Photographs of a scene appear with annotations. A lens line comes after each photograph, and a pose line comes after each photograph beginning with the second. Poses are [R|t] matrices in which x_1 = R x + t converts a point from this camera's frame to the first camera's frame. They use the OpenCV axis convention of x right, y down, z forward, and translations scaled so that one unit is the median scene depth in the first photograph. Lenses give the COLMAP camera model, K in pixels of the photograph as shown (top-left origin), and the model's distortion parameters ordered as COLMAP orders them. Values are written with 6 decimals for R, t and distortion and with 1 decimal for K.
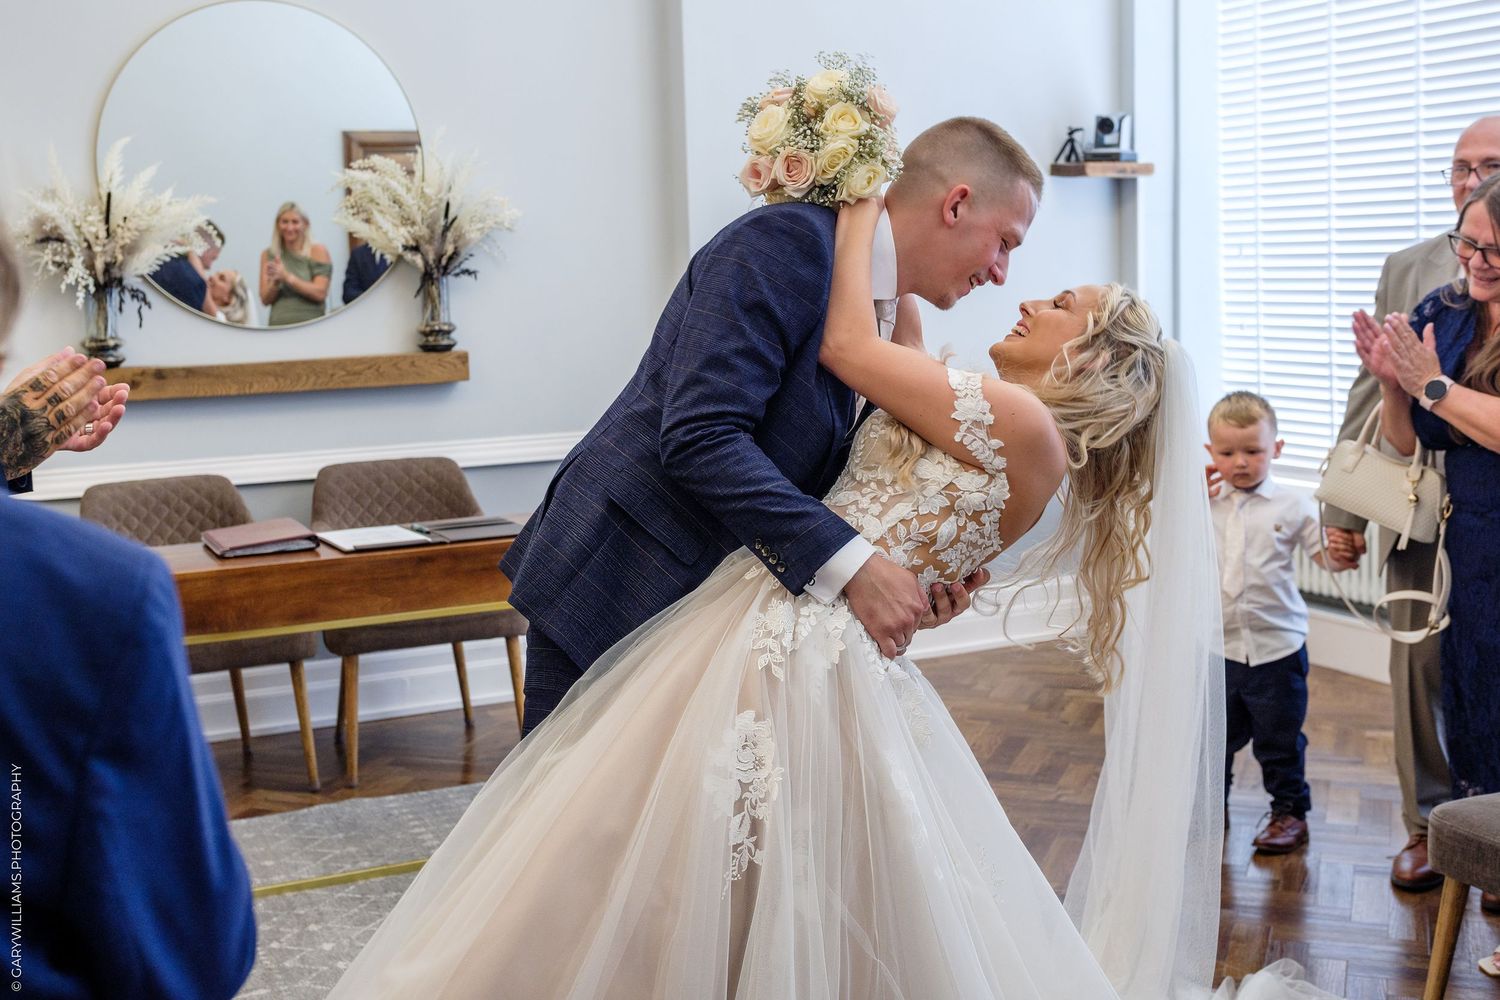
lens RADIAL K [[1828.1, 0, 750.0], [0, 1828.1, 500.0], [0, 0, 1]] dist [-0.068043, 0.065783]
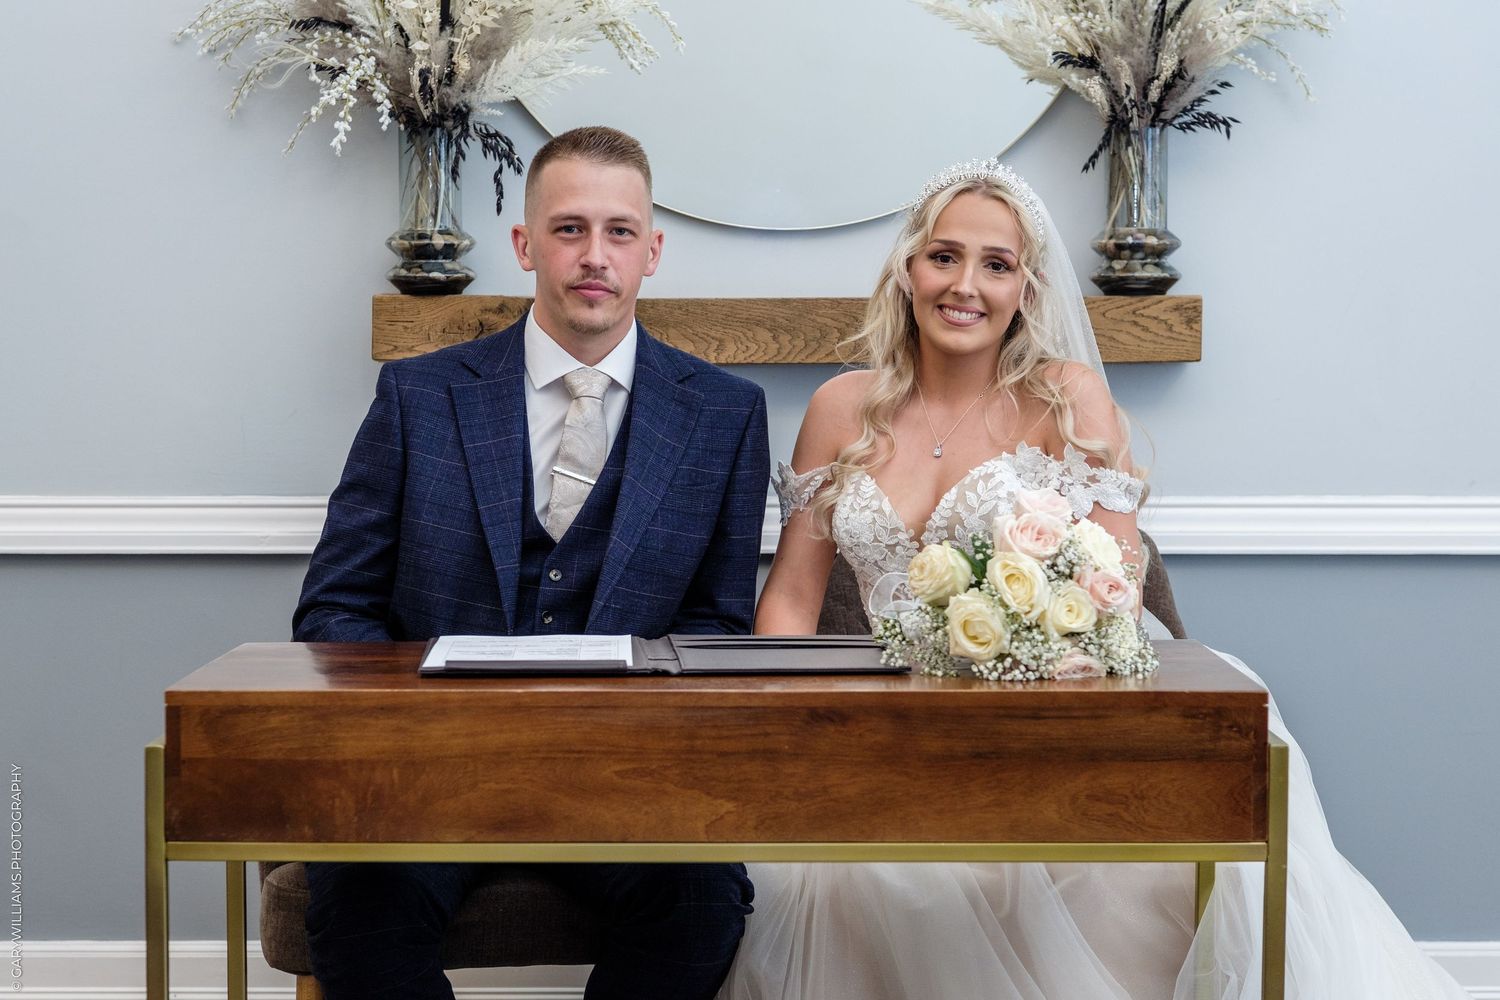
lens RADIAL K [[2932.9, 0, 724.7], [0, 2932.9, 523.3], [0, 0, 1]] dist [0.041180, -0.143727]
pose [[0.893117, 0.055180, -0.446427, 0.068570], [-0.082828, 0.995651, -0.042638, 0.015188], [0.442133, 0.075058, 0.893803, 0.314110]]
